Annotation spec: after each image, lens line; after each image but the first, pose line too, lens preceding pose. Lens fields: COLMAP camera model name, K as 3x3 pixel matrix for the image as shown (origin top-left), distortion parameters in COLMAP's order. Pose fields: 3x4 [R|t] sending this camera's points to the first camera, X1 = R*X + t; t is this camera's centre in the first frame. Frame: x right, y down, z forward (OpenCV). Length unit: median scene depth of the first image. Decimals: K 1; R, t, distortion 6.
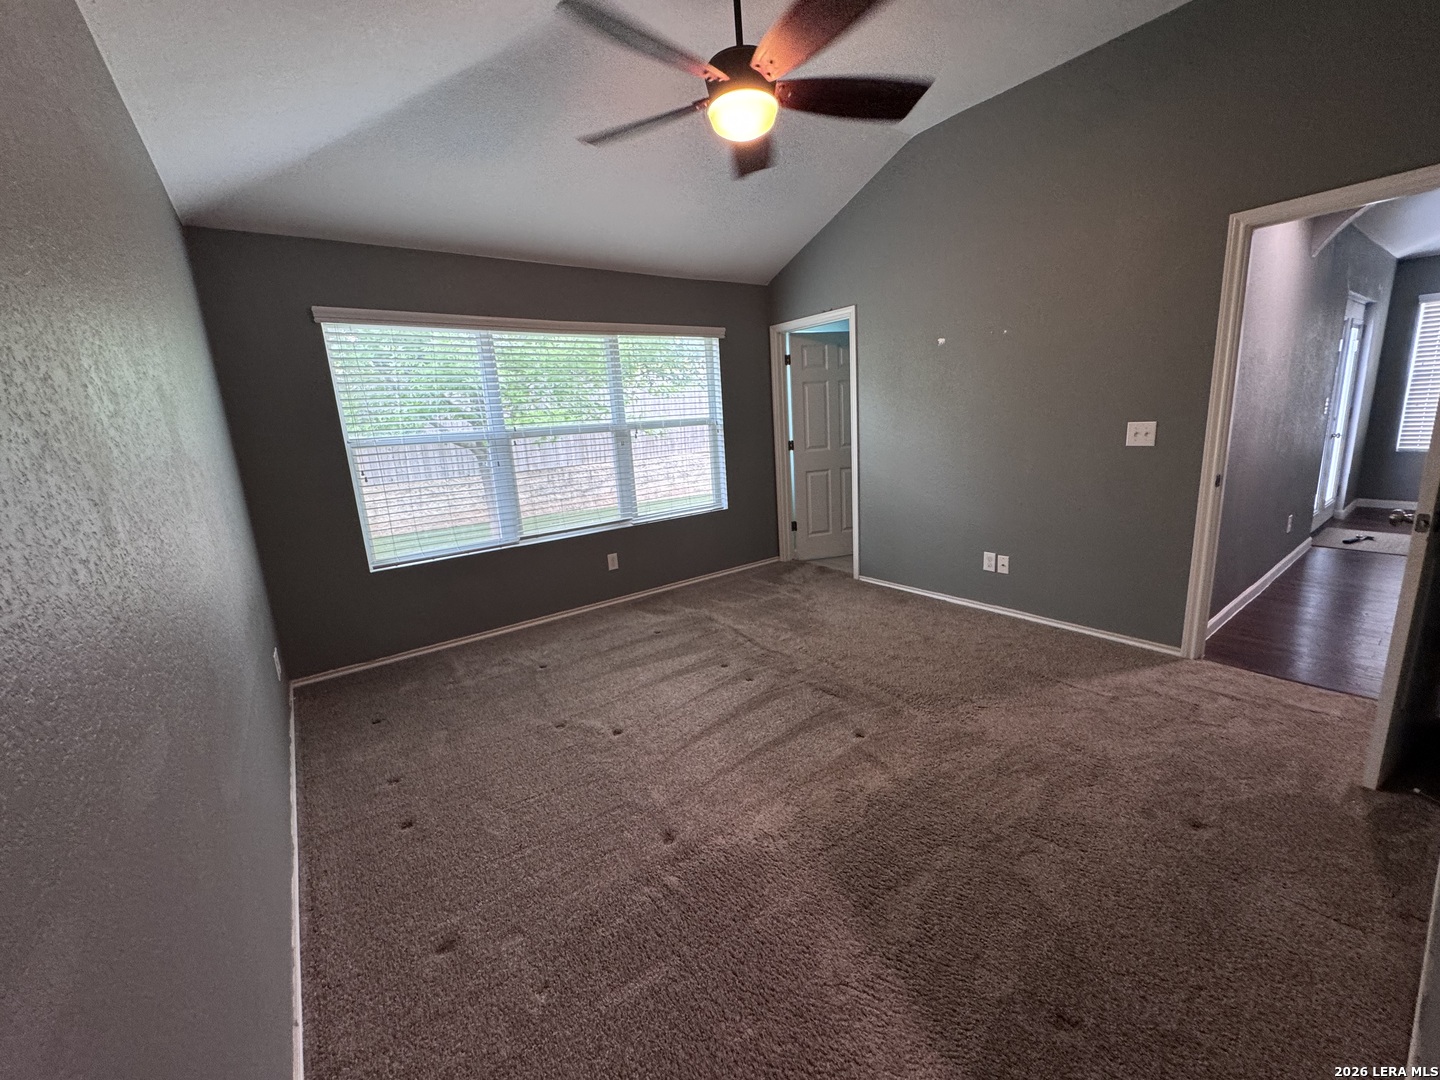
lens RADIAL K [[578.5, 0, 727.9], [0, 578.5, 541.1], [0, 0, 1]] dist [-0.001373, -0.000133]
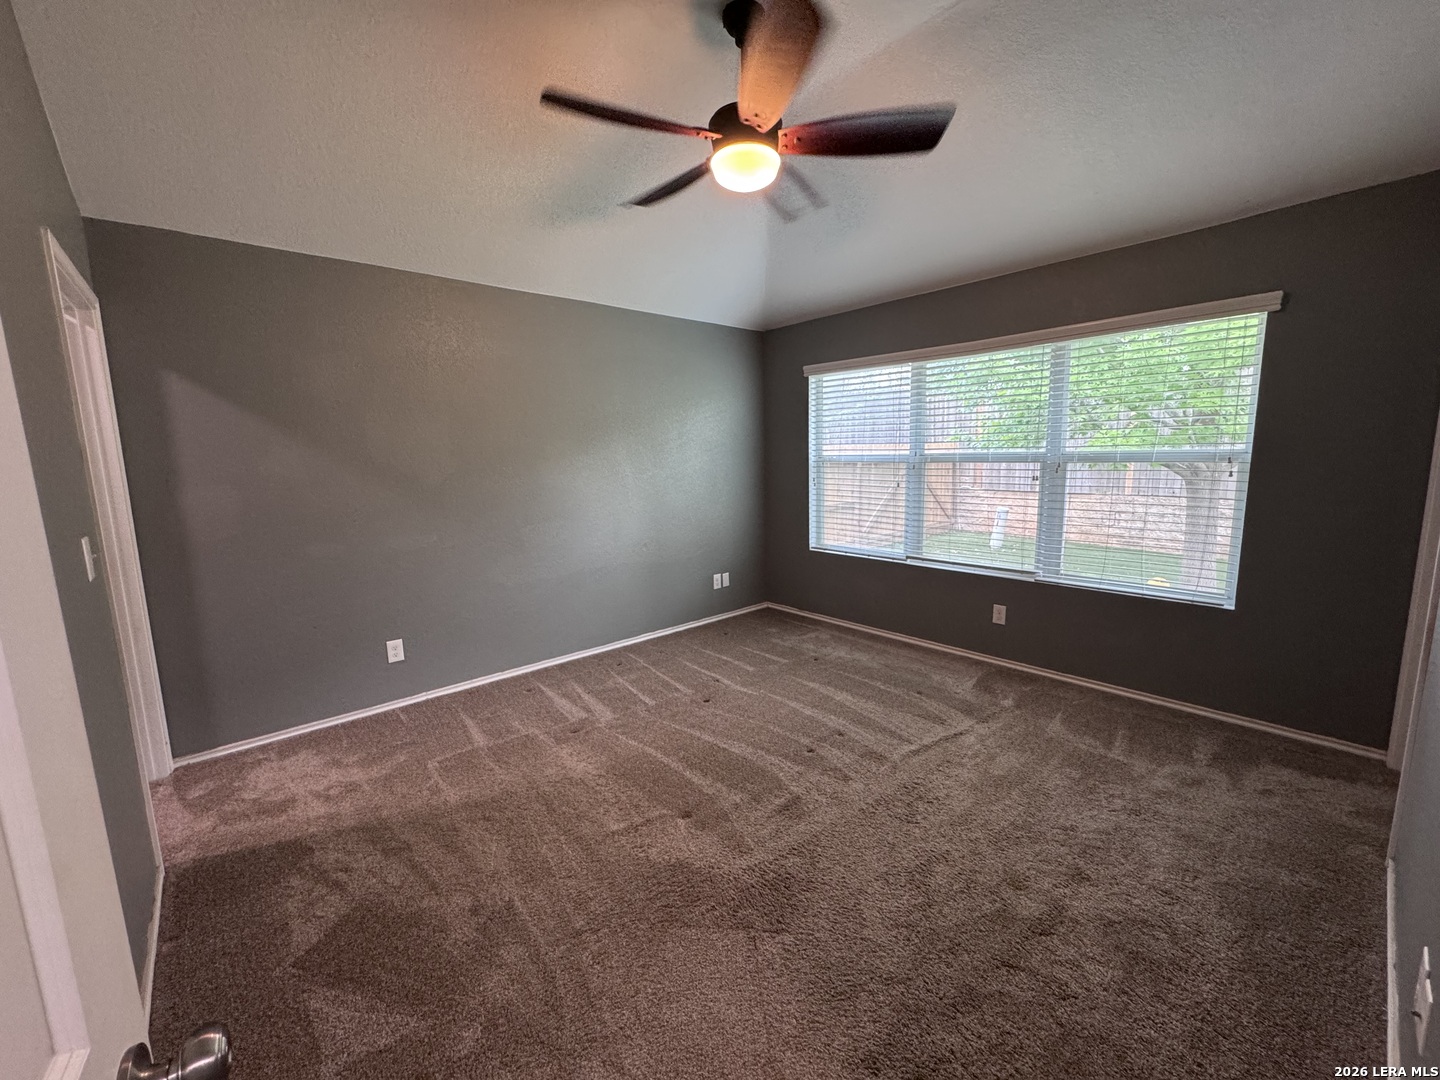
lens RADIAL K [[578.5, 0, 727.9], [0, 578.5, 541.1], [0, 0, 1]] dist [-0.001373, -0.000133]
pose [[0.084535, 0.202404, -0.975647, 0.590769], [-0.200269, 0.962622, 0.182350, -0.147701], [0.976087, 0.179977, 0.121911, 0.509595]]
